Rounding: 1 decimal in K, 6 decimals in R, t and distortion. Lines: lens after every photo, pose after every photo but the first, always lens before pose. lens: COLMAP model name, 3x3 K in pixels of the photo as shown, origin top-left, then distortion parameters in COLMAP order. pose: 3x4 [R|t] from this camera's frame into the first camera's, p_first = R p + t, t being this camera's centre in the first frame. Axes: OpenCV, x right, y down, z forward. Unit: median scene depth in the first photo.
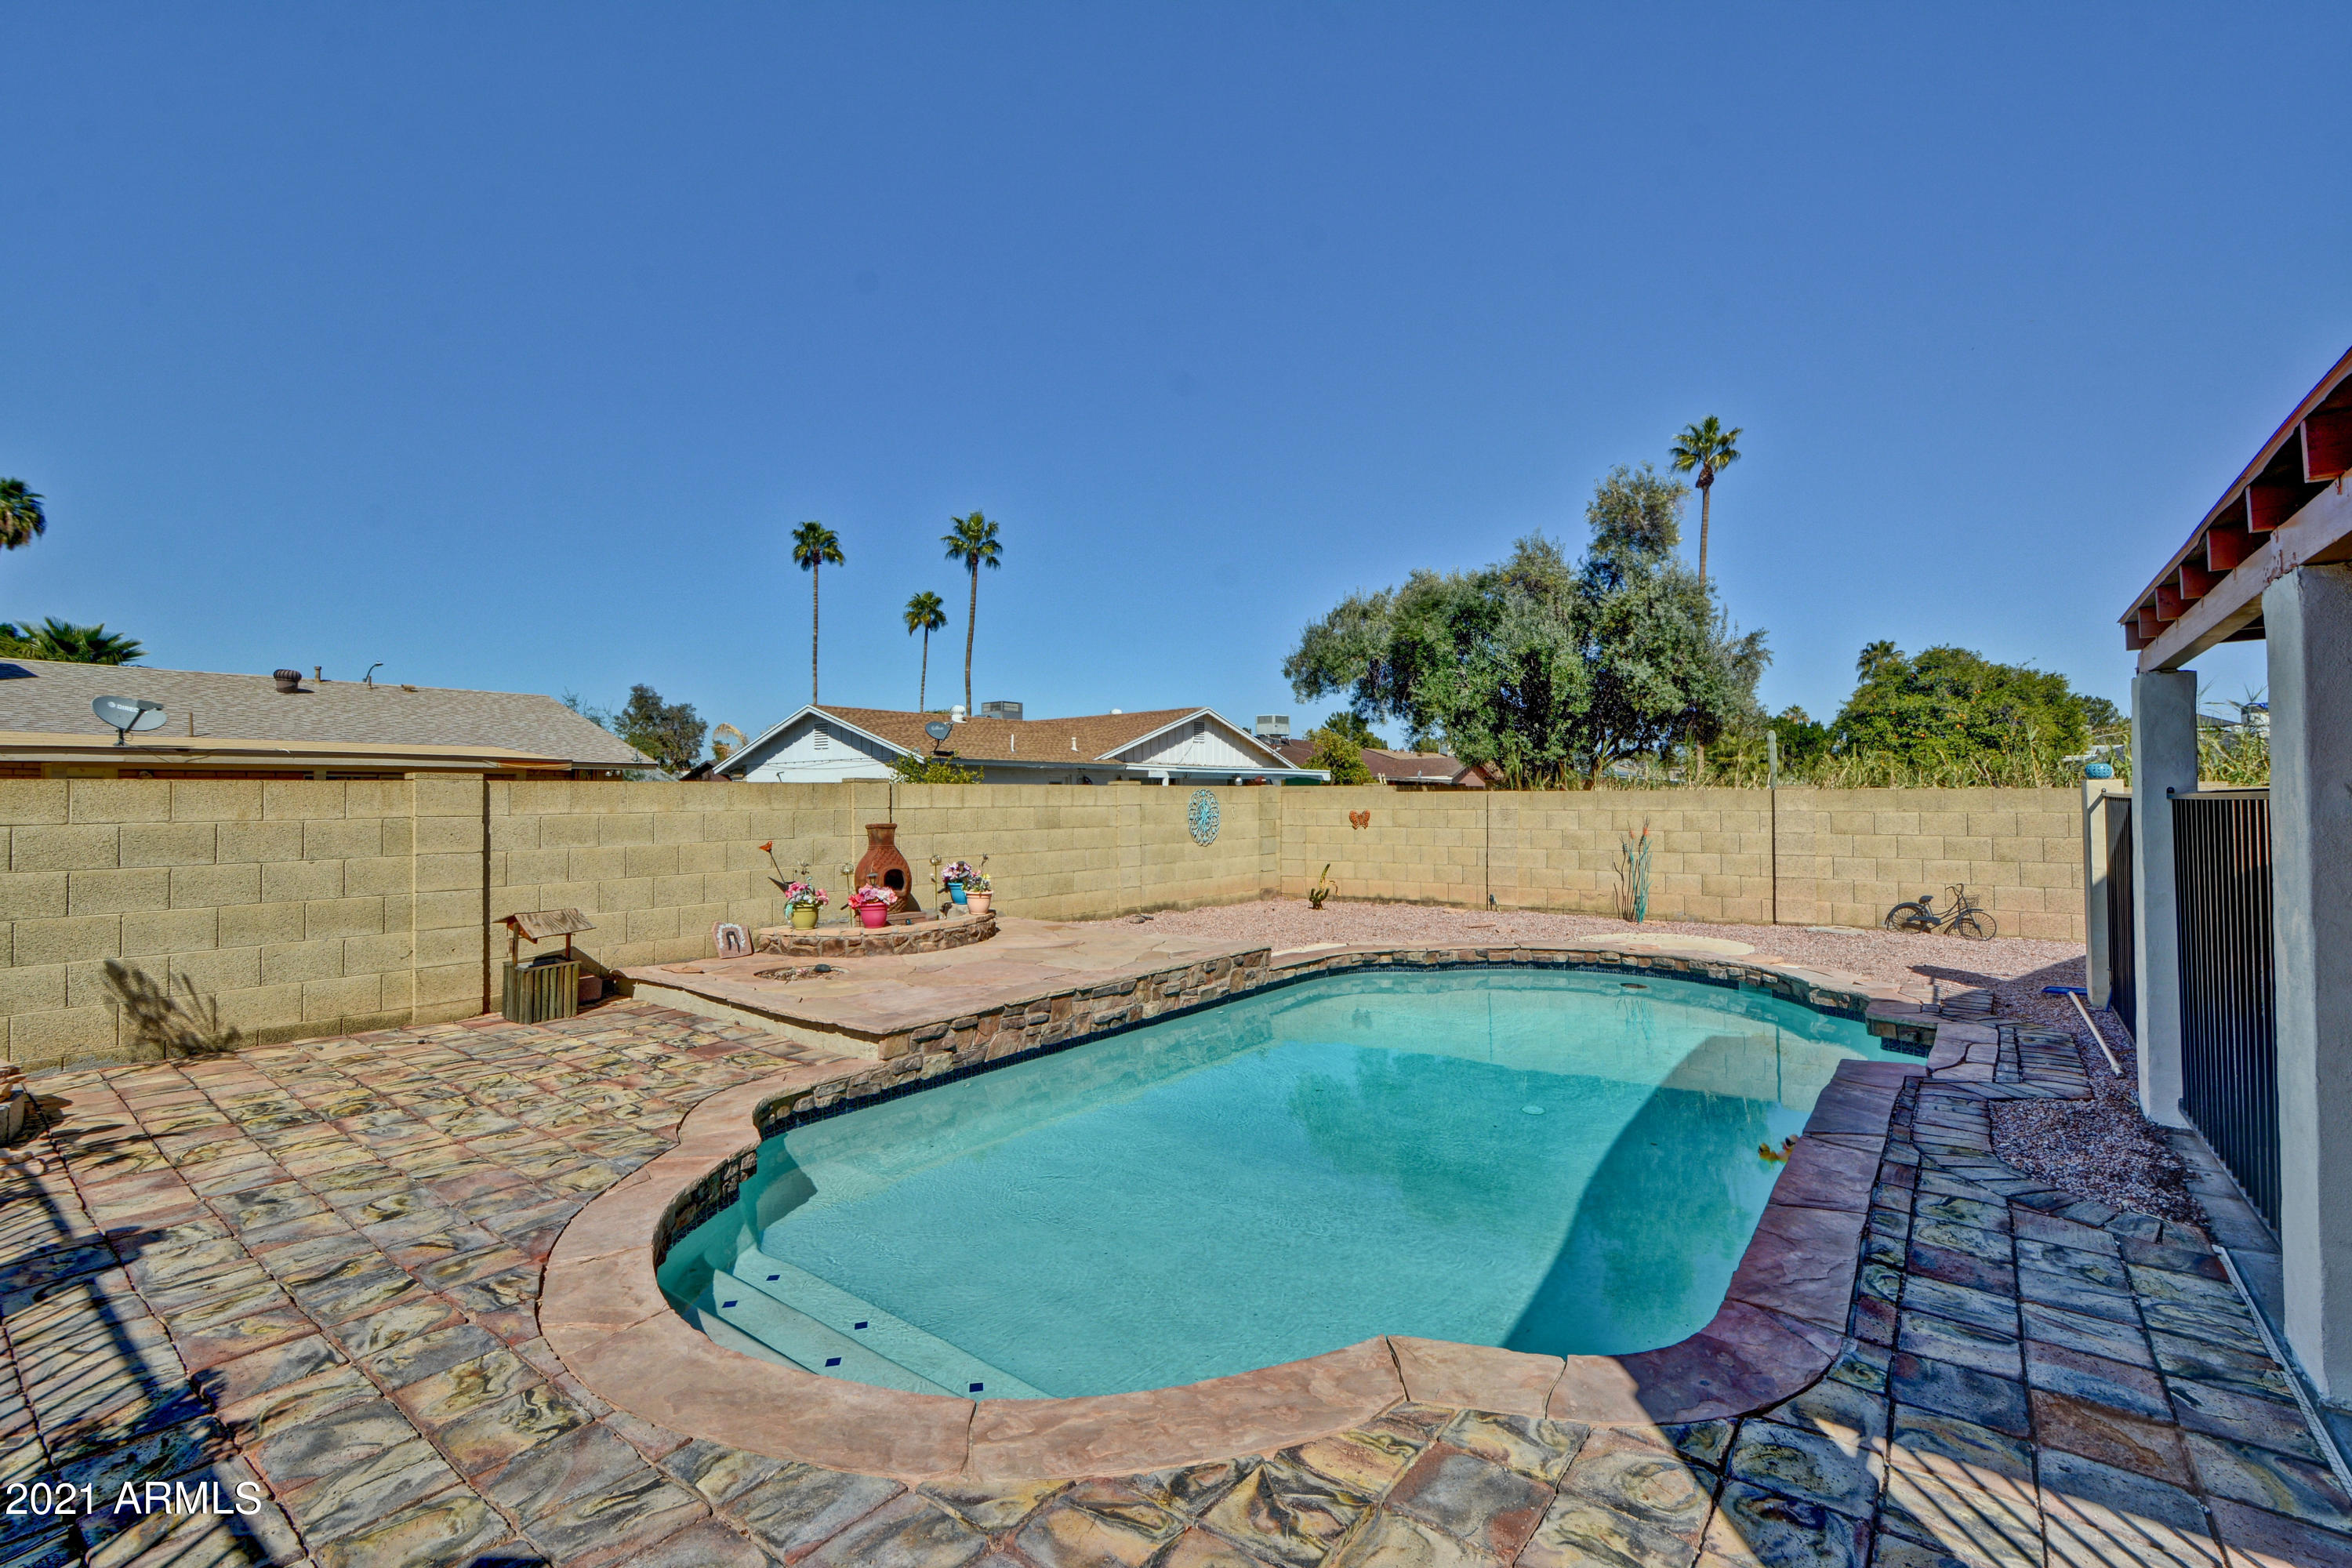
lens RADIAL K [[1045.1, 0, 1197.9], [0, 1045.1, 774.3], [0, 0, 1]] dist [-0.000344, -0.003846]
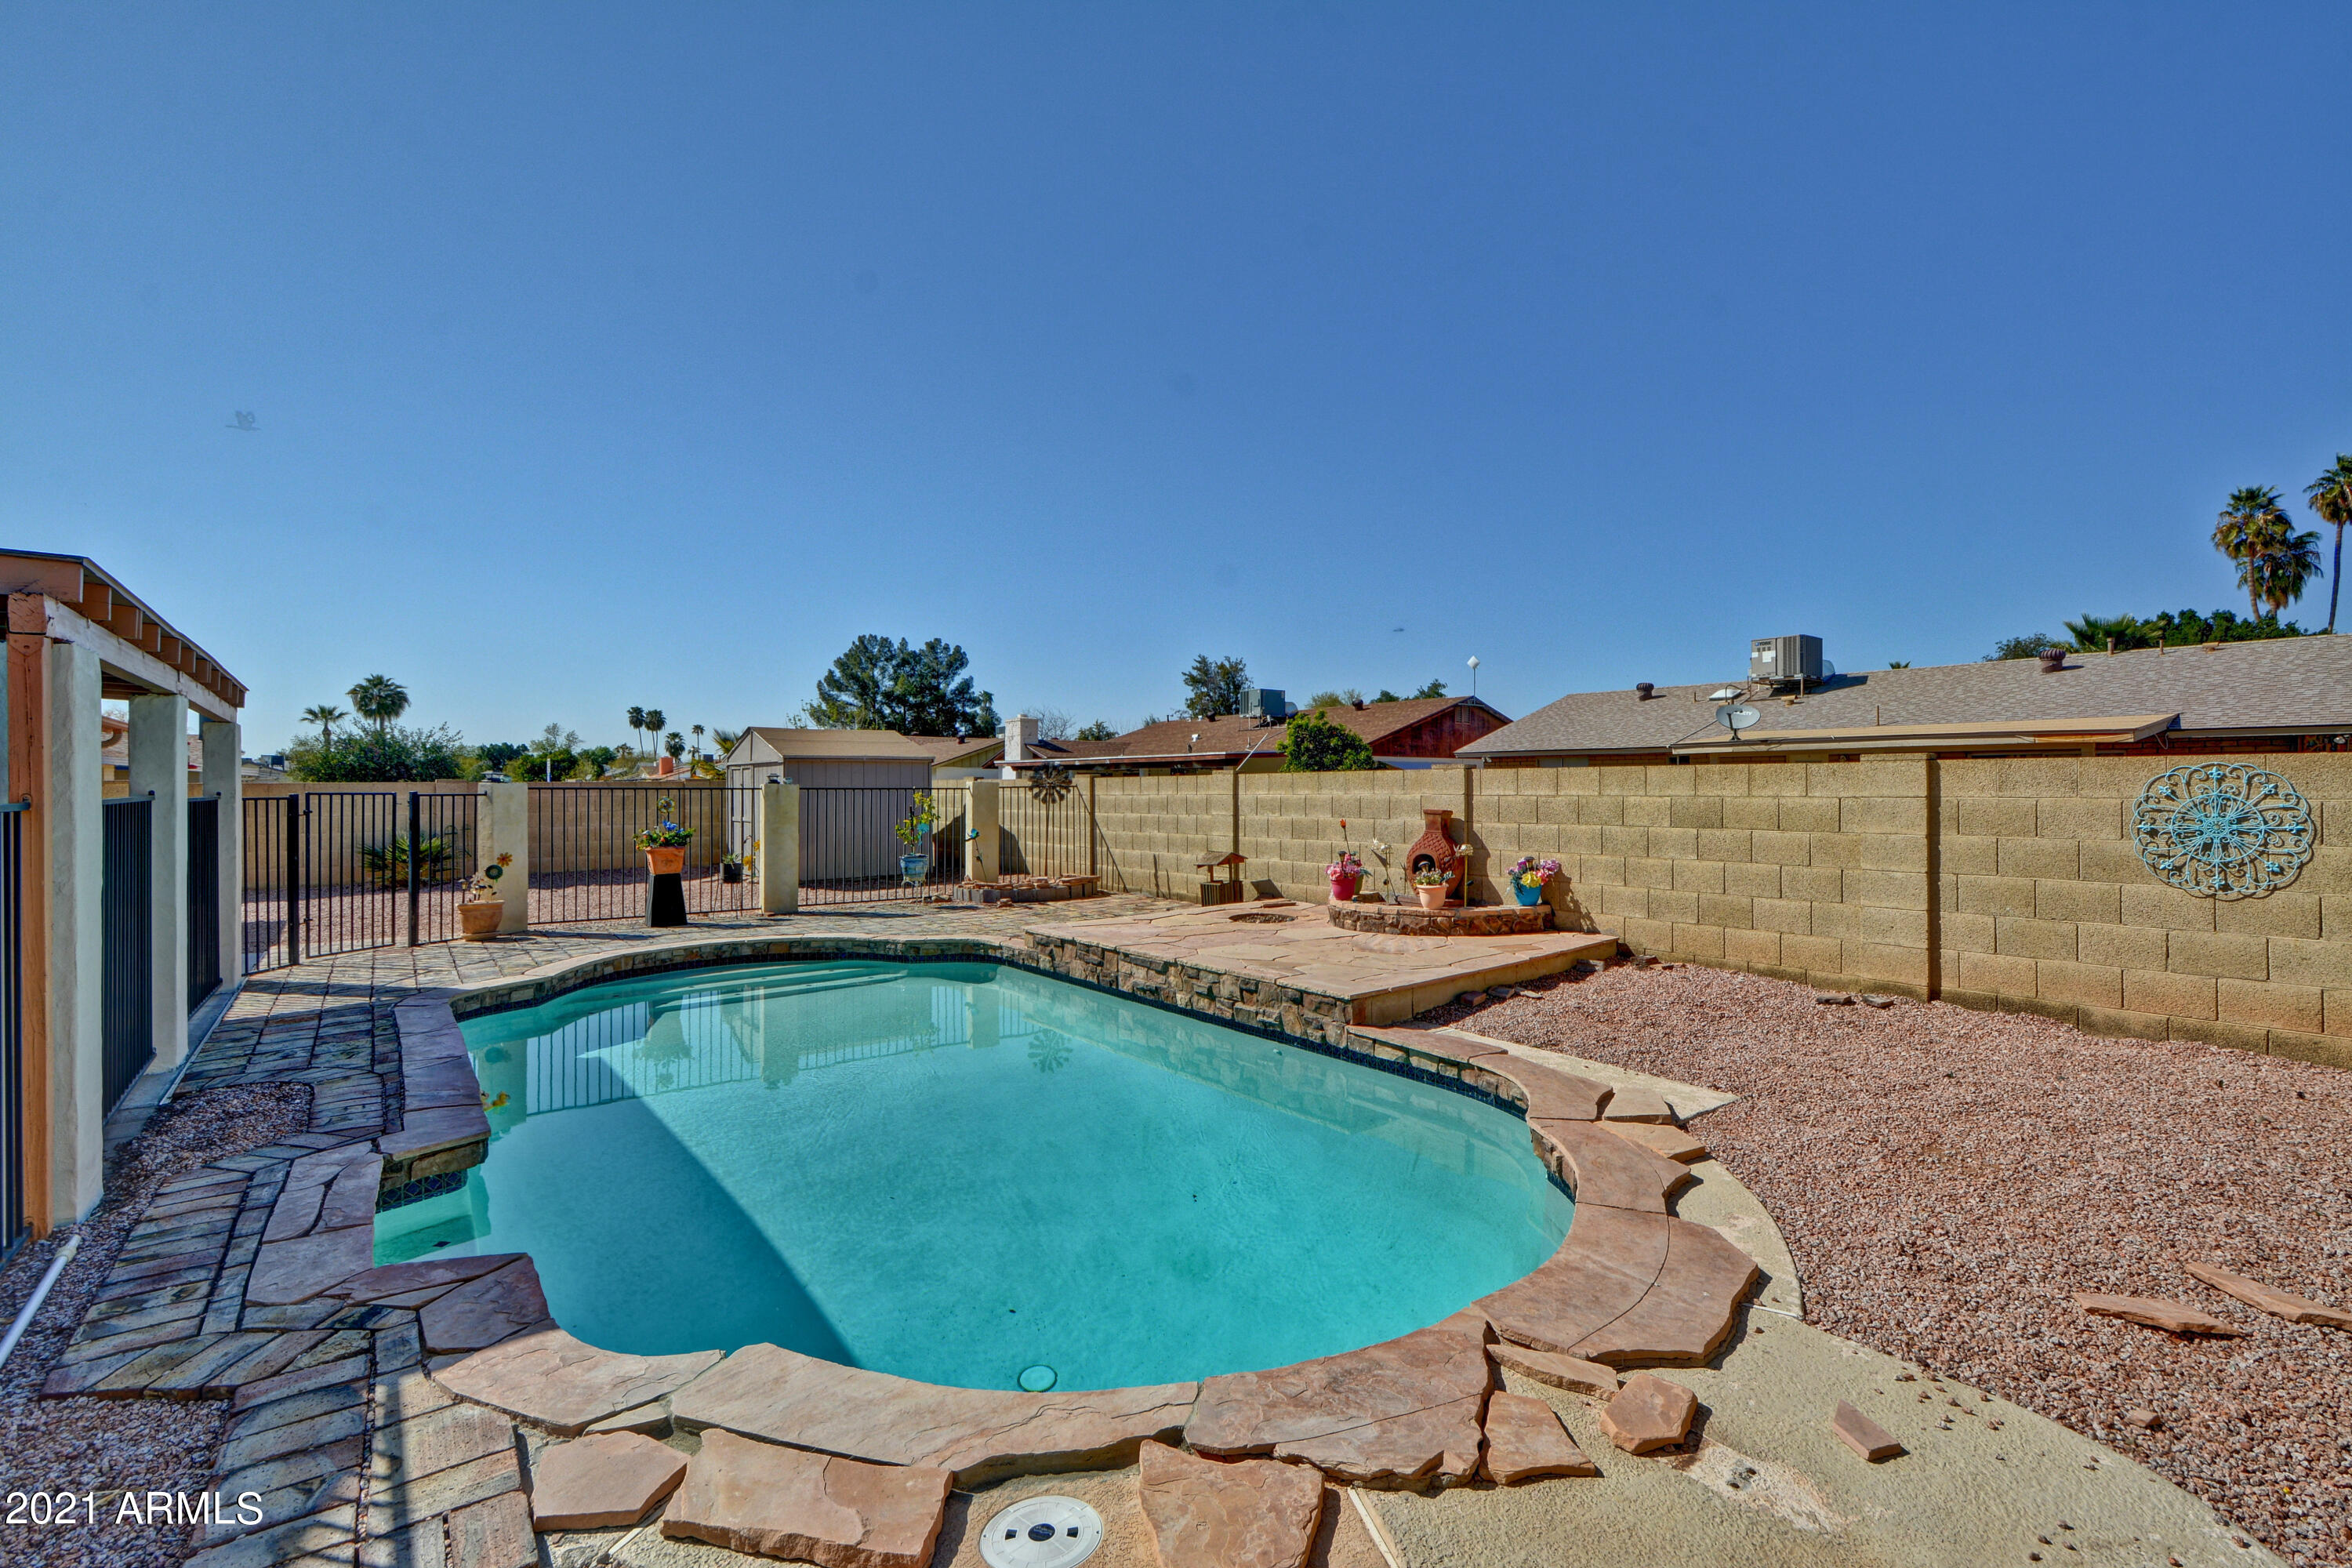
lens RADIAL K [[1045.1, 0, 1191.4], [0, 1045.1, 775.9], [0, 0, 1]] dist [-0.000344, -0.003846]
pose [[-0.264167, -0.000706, -0.964477, 0.809699], [0.028302, 0.999563, -0.008483, 0.017897], [0.964062, -0.029537, -0.264032, 1.128758]]
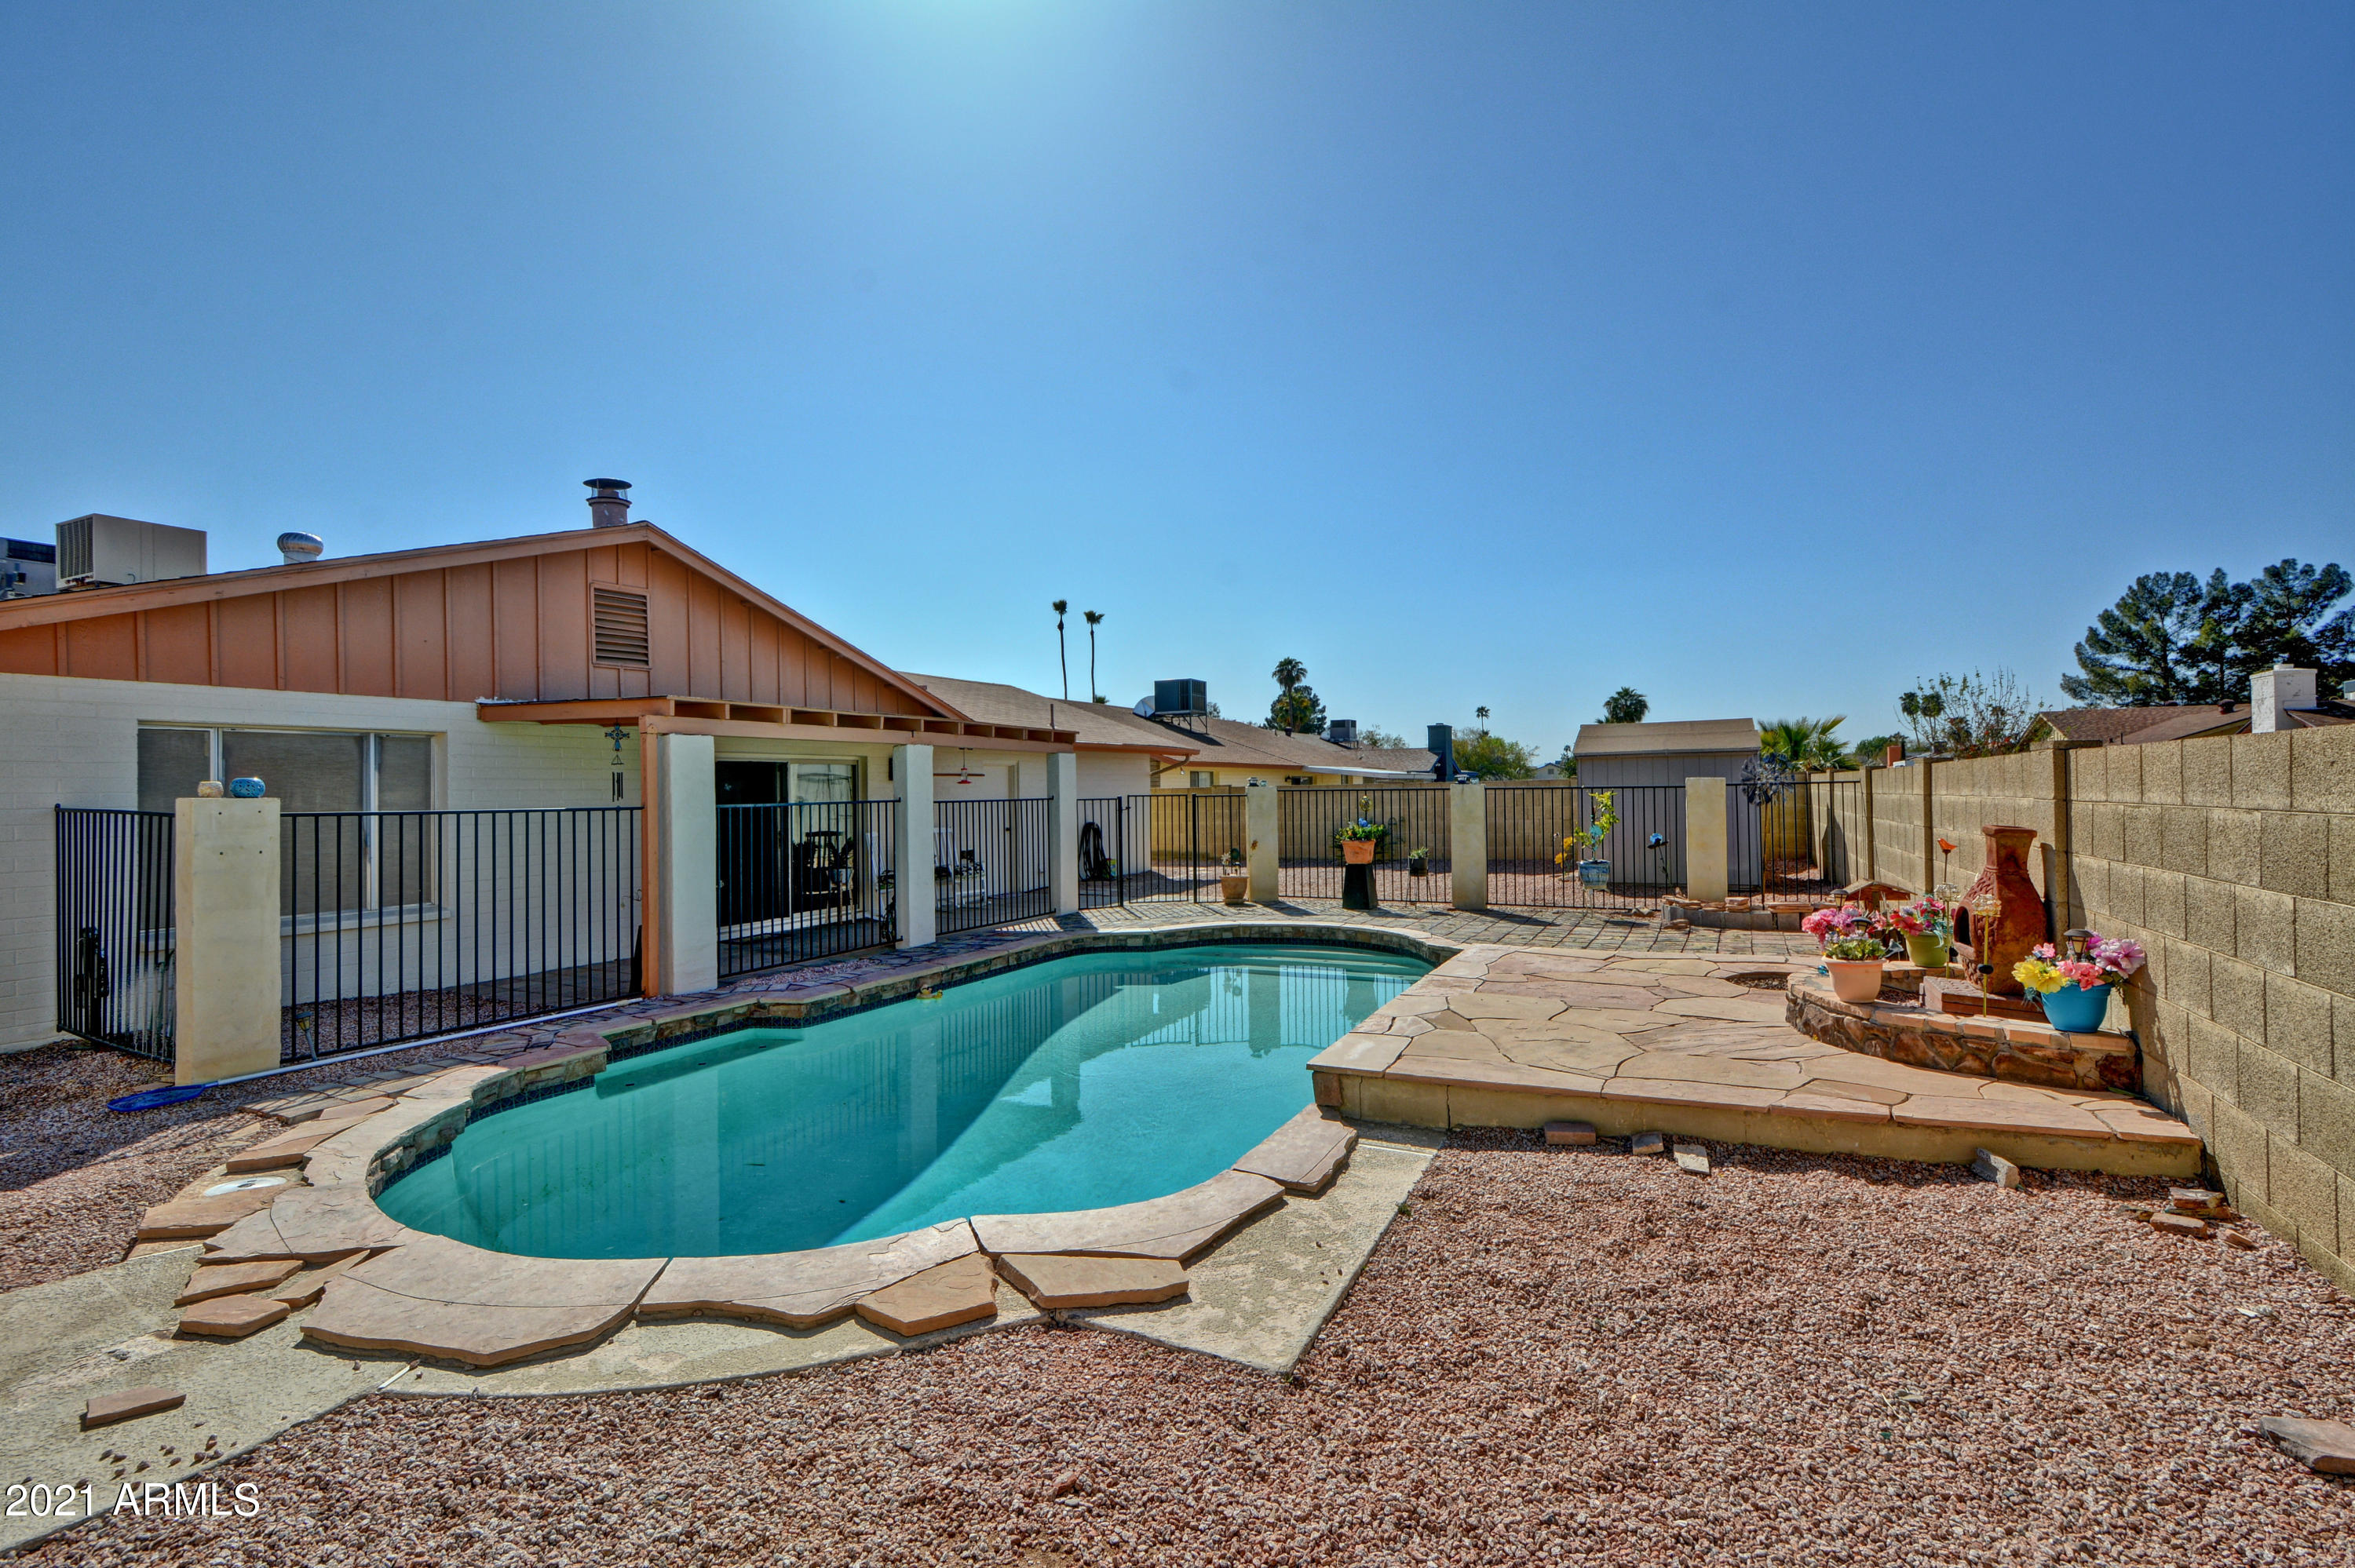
lens RADIAL K [[1046.3, 0, 1200.5], [0, 1046.3, 778.3], [0, 0, 1]] dist [-0.000344, -0.003846]
pose [[-0.983832, 0.021083, -0.177849, 0.207406], [0.027496, 0.999055, -0.033667, 0.032465], [0.176971, -0.038013, -0.983482, 1.606970]]
